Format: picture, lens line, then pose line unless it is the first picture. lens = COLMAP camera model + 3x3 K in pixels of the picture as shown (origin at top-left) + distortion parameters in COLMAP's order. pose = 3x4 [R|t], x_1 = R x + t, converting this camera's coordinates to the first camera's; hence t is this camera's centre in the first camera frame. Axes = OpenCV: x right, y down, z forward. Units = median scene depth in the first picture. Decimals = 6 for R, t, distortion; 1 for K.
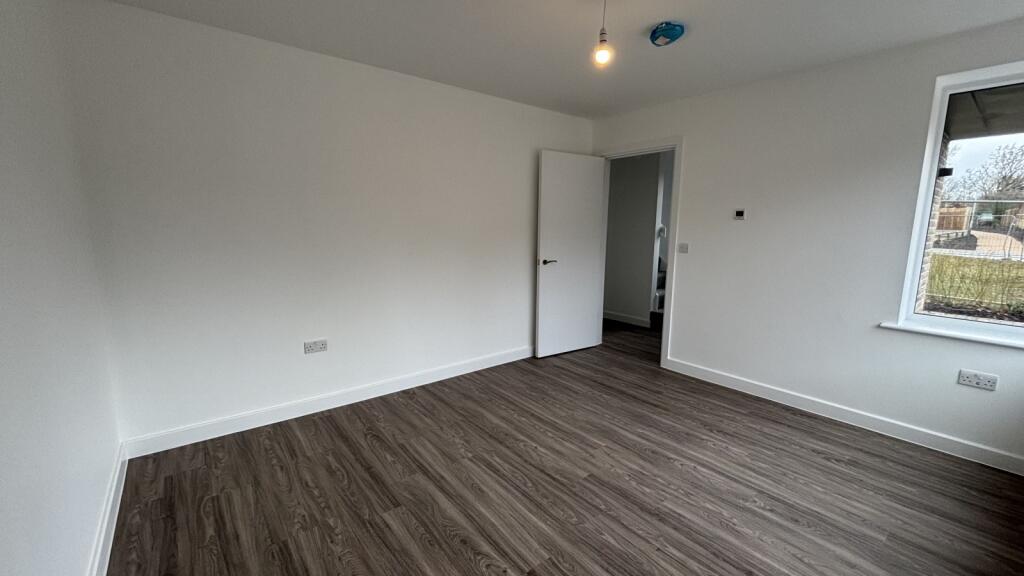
lens RADIAL K [[415.3, 0, 506.8], [0, 415.3, 286.0], [0, 0, 1]] dist [-0.000806, -0.000094]
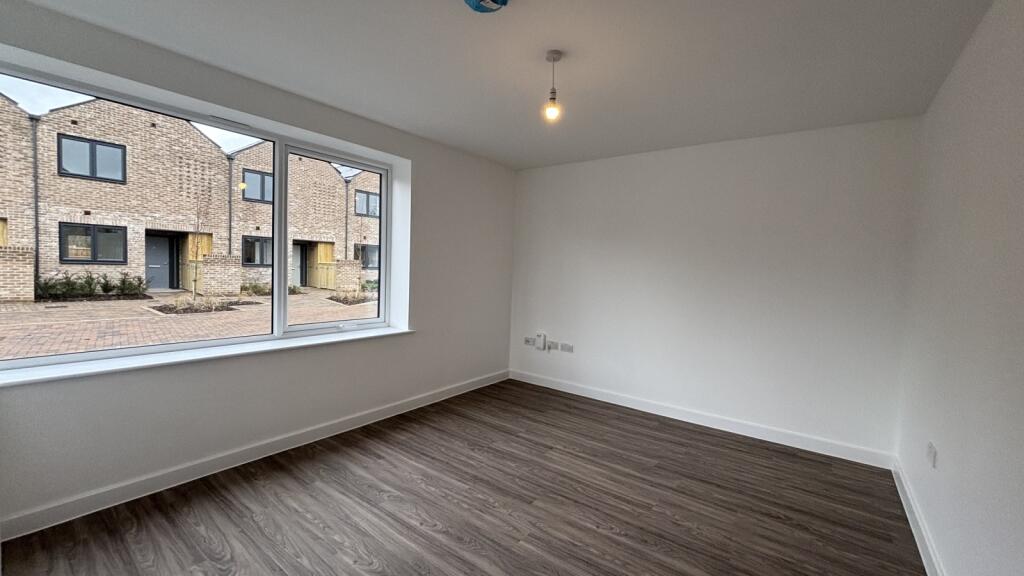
lens RADIAL K [[415.3, 0, 511.7], [0, 415.3, 284.0], [0, 0, 1]] dist [-0.000806, -0.000094]
pose [[-0.966422, -0.032715, -0.254870, 0.526692], [-0.080672, 0.980342, 0.180059, -0.261478], [0.243970, 0.194574, -0.950063, 1.858019]]
